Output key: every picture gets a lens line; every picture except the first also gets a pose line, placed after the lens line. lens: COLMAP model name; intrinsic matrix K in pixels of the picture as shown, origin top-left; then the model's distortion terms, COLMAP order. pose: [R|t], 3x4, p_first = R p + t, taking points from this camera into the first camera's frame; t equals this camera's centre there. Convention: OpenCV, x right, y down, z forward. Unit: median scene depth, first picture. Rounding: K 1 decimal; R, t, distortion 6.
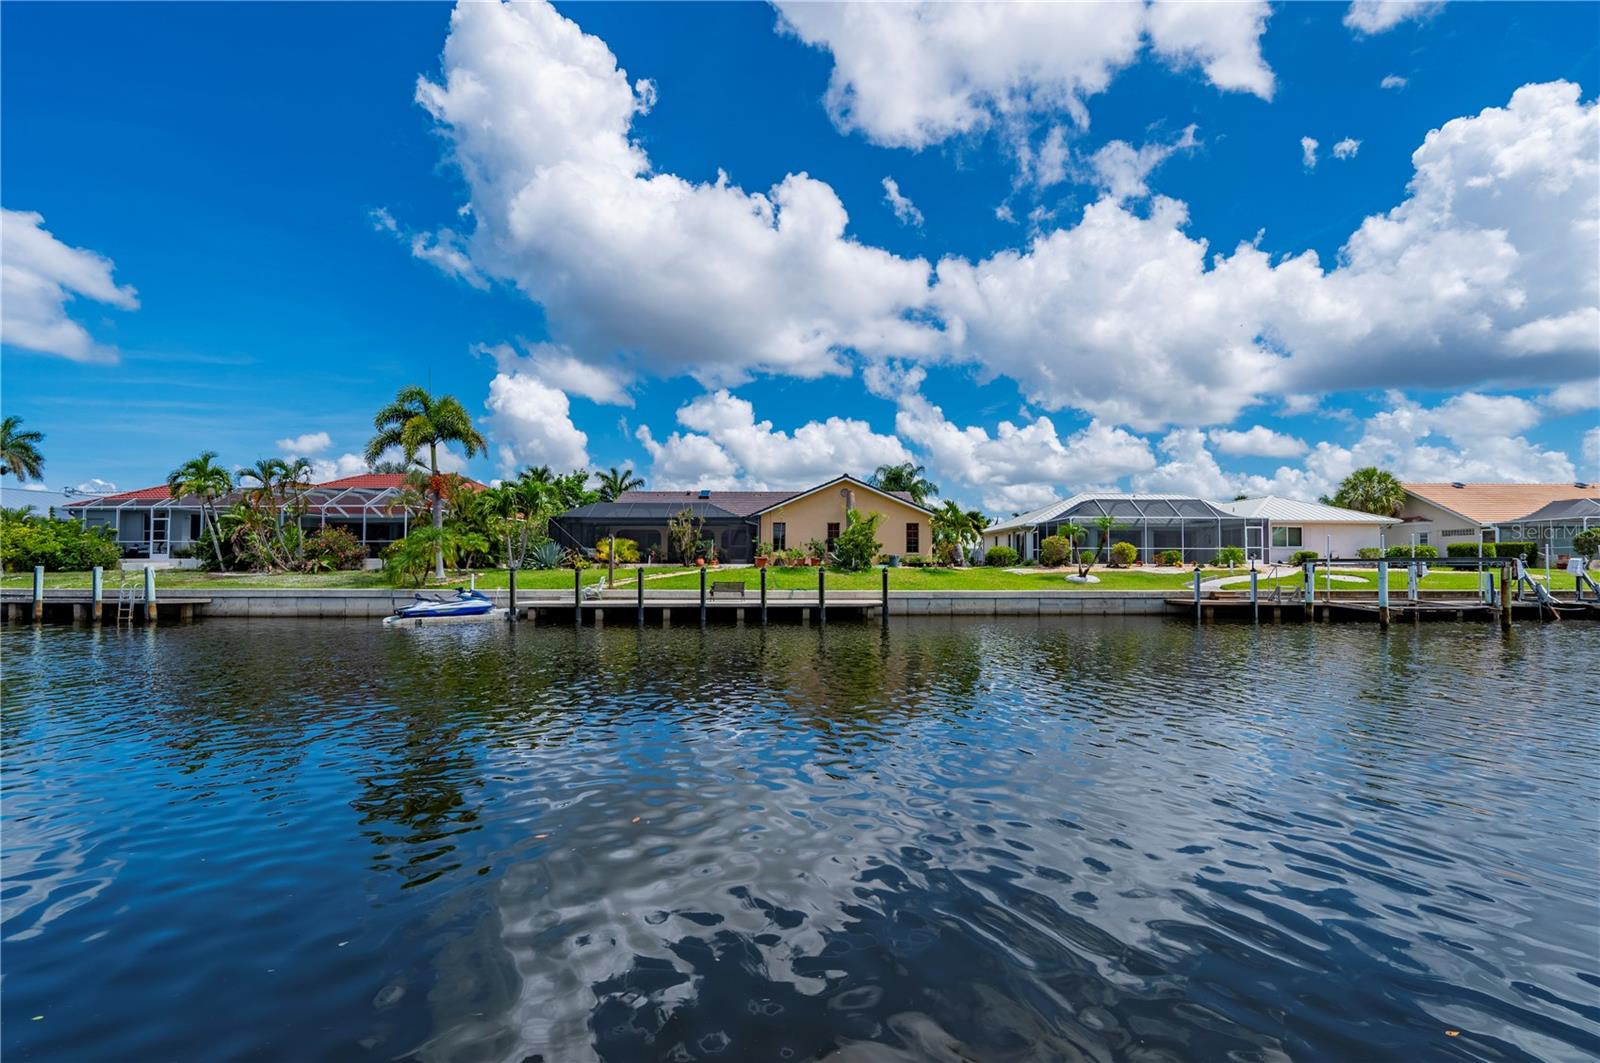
lens RADIAL K [[695.2, 0, 806.2], [0, 695.2, 529.7], [0, 0, 1]] dist [-0.001612, -0.000469]
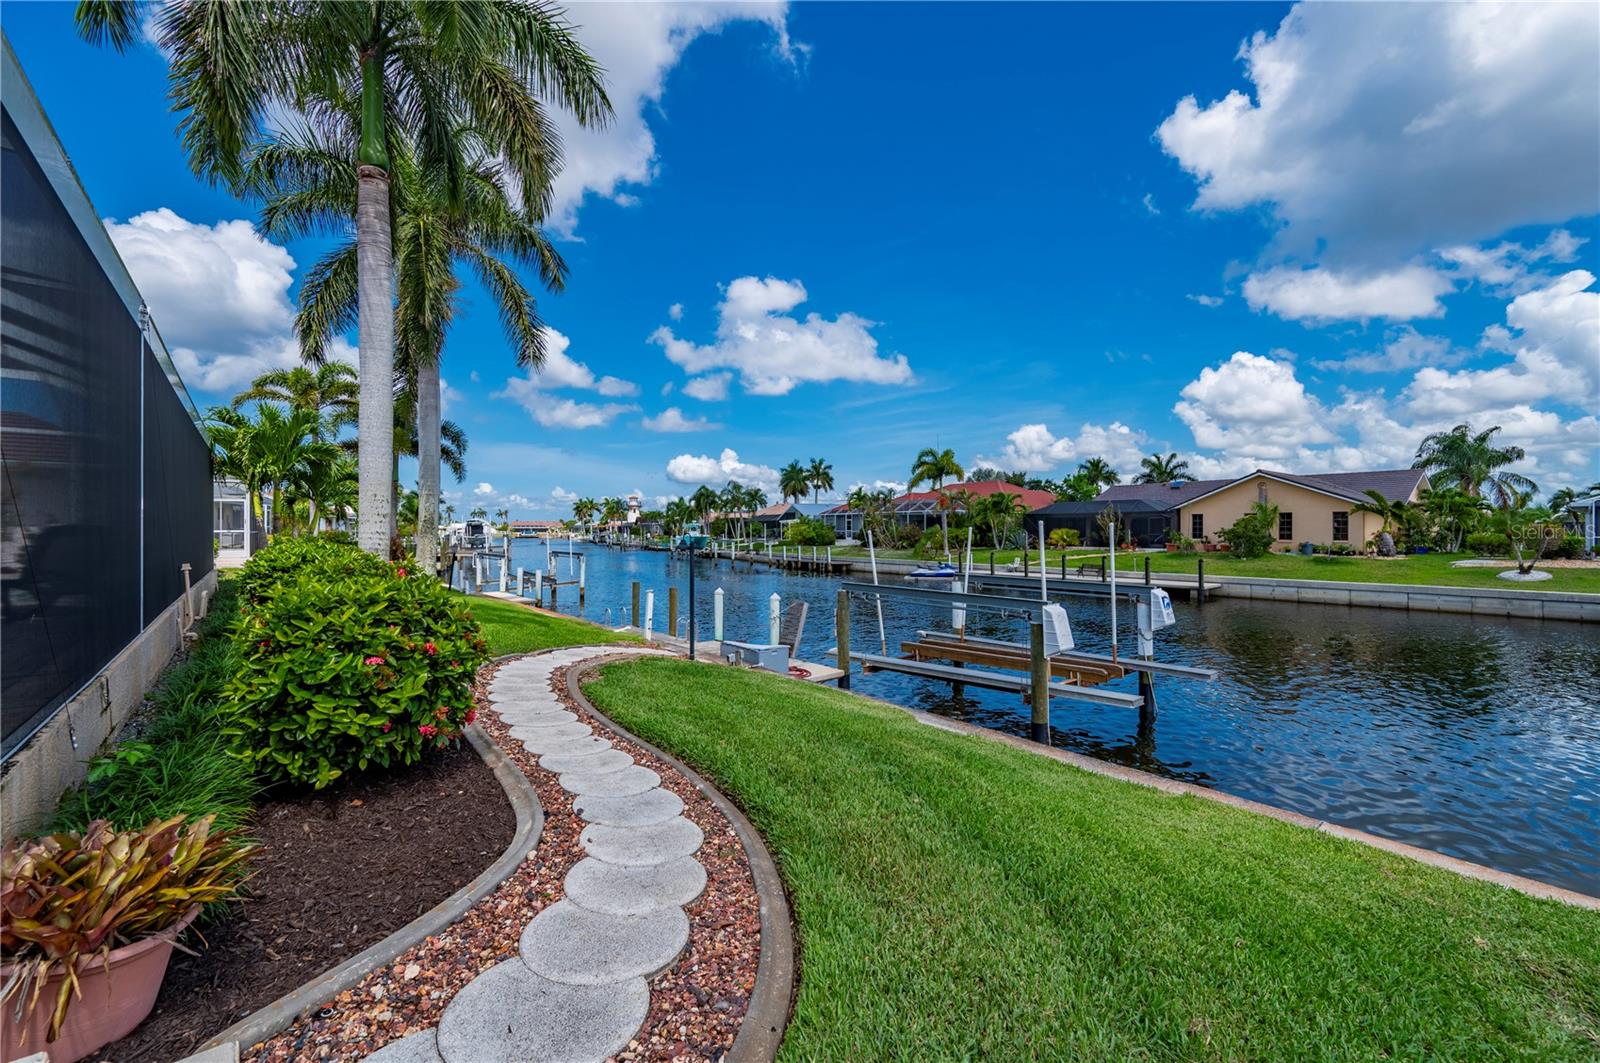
lens RADIAL K [[631.8, 0, 782.7], [0, 631.8, 529.8], [0, 0, 1]] dist [-0.000839, -0.000284]
pose [[0.577603, -0.003411, -0.816310, 0.448571], [0.044614, 0.998629, 0.027395, -0.045934], [0.815098, -0.052242, 0.576963, -0.204100]]
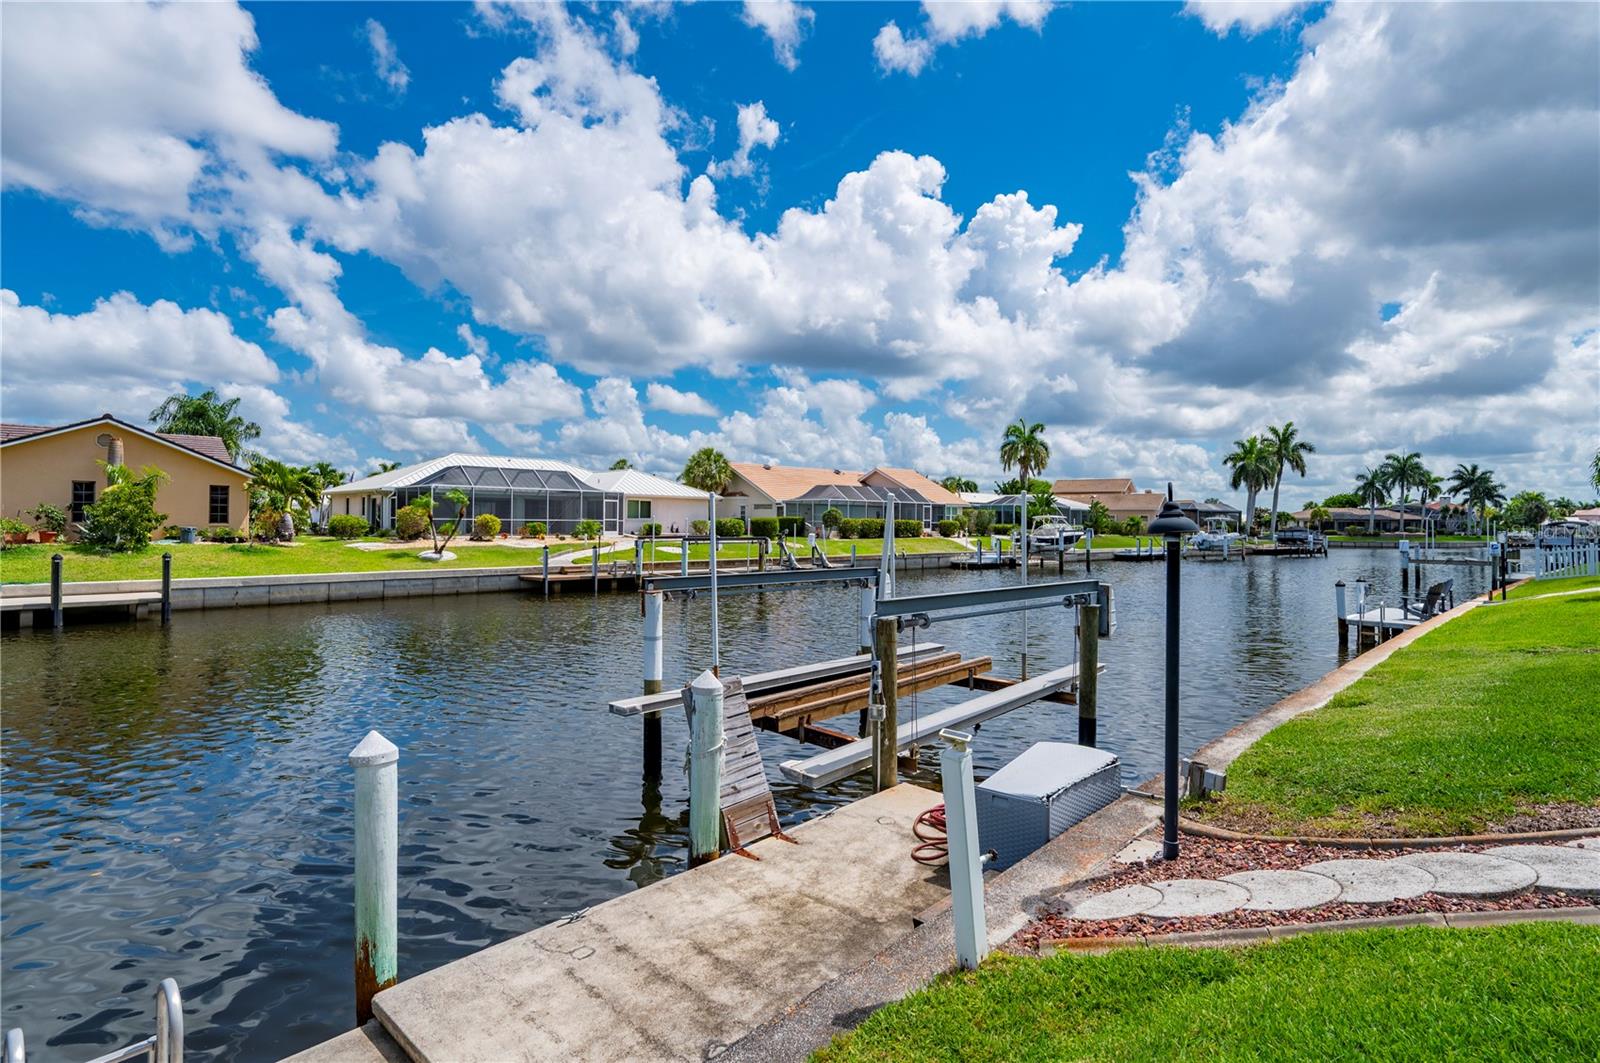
lens RADIAL K [[813.6, 0, 806.9], [0, 813.6, 514.6], [0, 0, 1]] dist [-0.001144, -0.000540]
pose [[0.725204, 0.010694, 0.688451, 0.004343], [-0.043904, 0.998563, 0.030736, -0.034647], [-0.687133, -0.052516, 0.724631, -0.112062]]
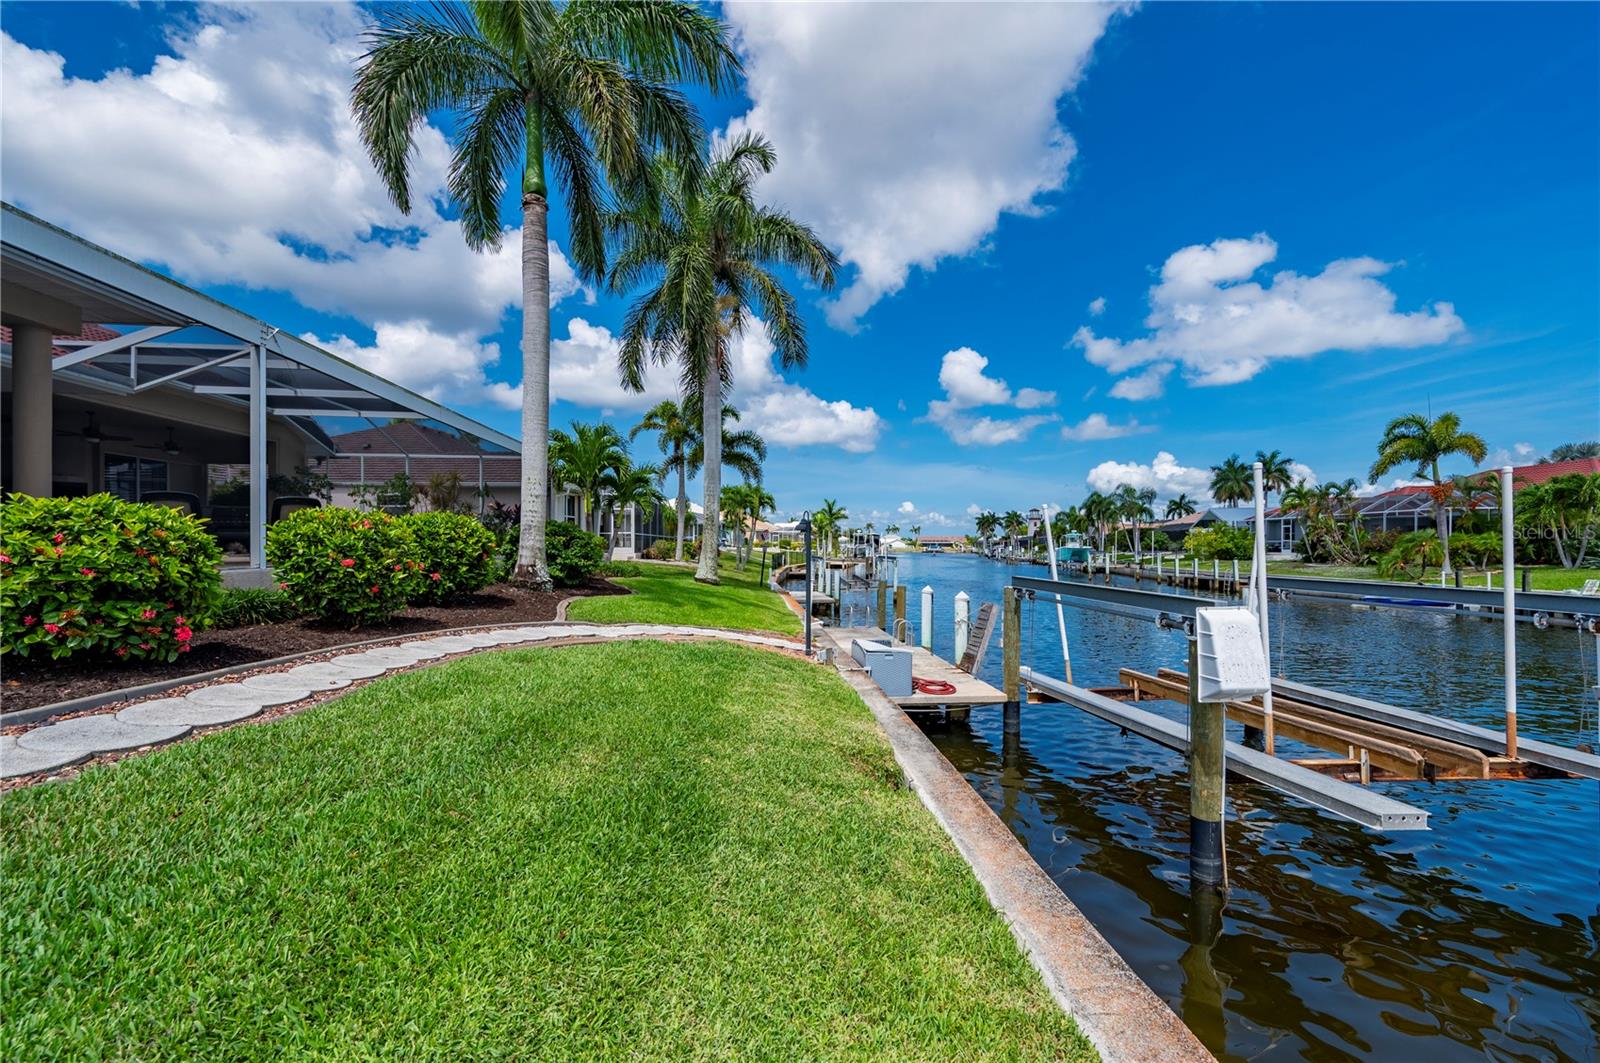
lens RADIAL K [[635.4, 0, 791.1], [0, 635.4, 536.1], [0, 0, 1]] dist [-0.000616, -0.000222]
pose [[0.001933, -0.016952, -0.999854, 0.437804], [0.047280, 0.998740, -0.016841, -0.021448], [0.998880, -0.047240, 0.002732, -0.062764]]
